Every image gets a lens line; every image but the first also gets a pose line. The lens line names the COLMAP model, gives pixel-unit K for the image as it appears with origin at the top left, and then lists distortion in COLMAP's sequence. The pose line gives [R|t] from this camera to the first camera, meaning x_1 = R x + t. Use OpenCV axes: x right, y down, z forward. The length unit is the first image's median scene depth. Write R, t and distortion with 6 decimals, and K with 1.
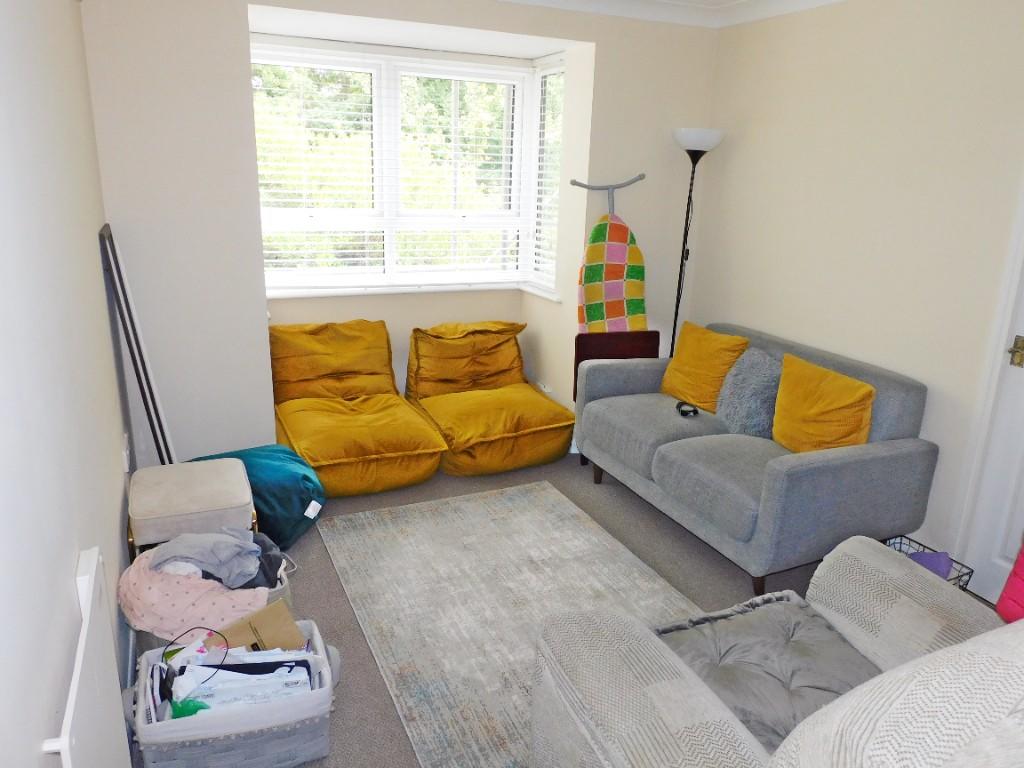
lens RADIAL K [[752.9, 0, 490.3], [0, 752.9, 385.2], [0, 0, 1]] dist [-0.004711, -0.007041]
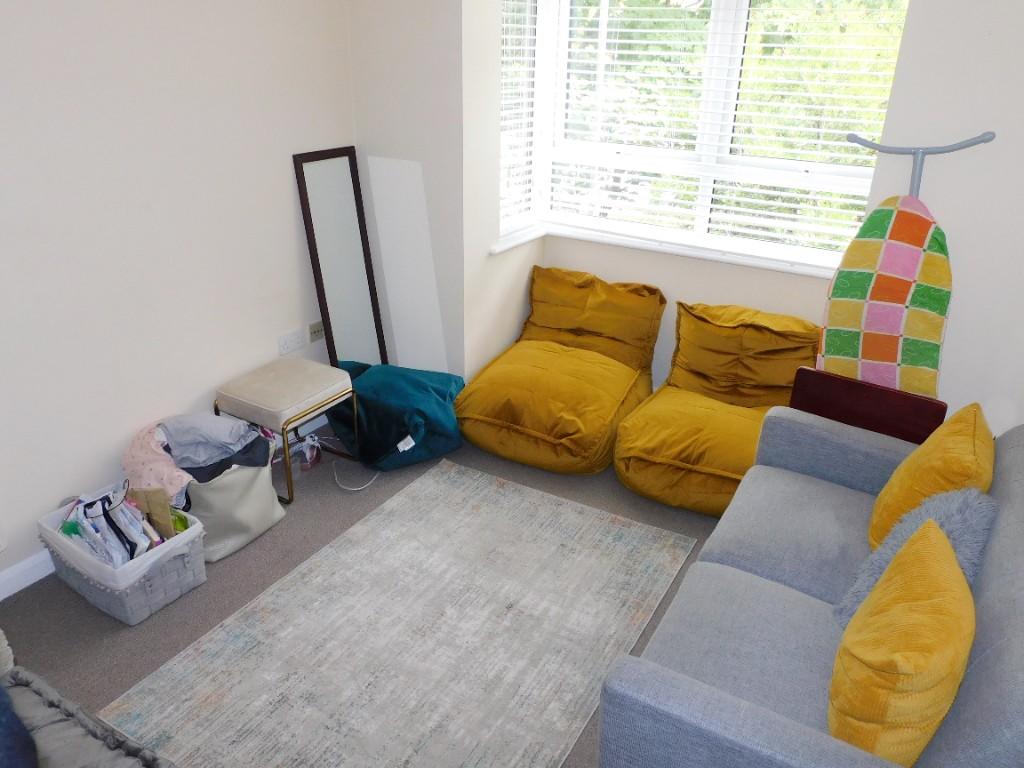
lens RADIAL K [[752.9, 0, 490.3], [0, 752.9, 385.2], [0, 0, 1]] dist [-0.004711, -0.007041]
pose [[0.591135, 0.323918, -0.738672, 0.447268], [-0.238146, 0.945081, 0.223850, -0.134673], [0.770614, 0.043586, 0.635810, 0.352542]]
